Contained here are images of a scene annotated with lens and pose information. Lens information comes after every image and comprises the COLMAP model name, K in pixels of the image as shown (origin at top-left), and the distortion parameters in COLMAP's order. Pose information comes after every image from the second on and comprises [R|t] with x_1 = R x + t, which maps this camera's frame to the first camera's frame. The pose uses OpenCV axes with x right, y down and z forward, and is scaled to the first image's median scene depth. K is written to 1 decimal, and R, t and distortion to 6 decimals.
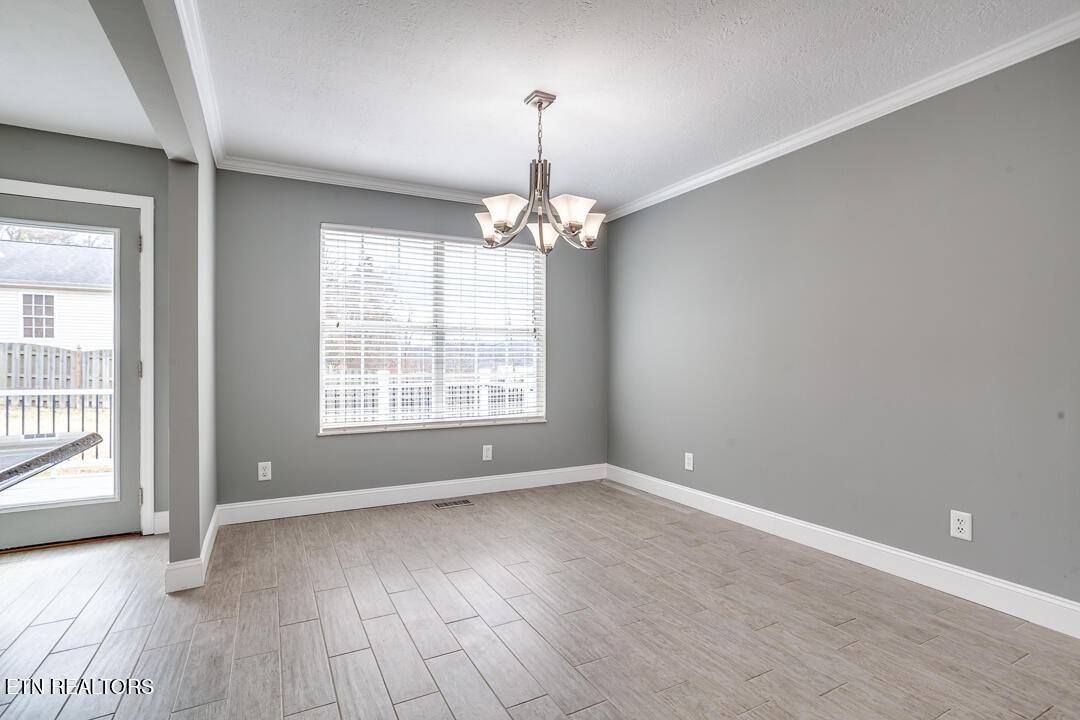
lens RADIAL K [[545.6, 0, 543.9], [0, 545.6, 368.5], [0, 0, 1]] dist [0.000654, 0.000859]
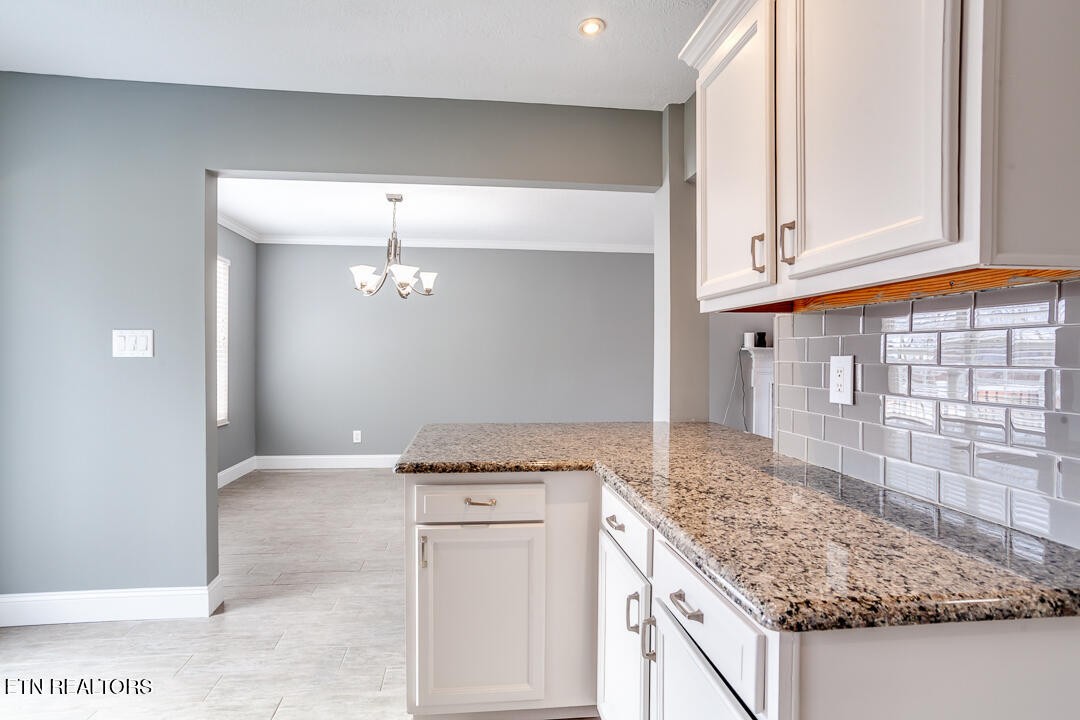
lens RADIAL K [[519.5, 0, 537.1], [0, 519.5, 365.4], [0, 0, 1]] dist [-0.028000, 0.001142]
pose [[0.355971, -0.010459, 0.934438, -0.965351], [0.009804, 0.999924, 0.007457, -0.024405], [-0.934446, 0.006507, 0.356046, 0.092815]]
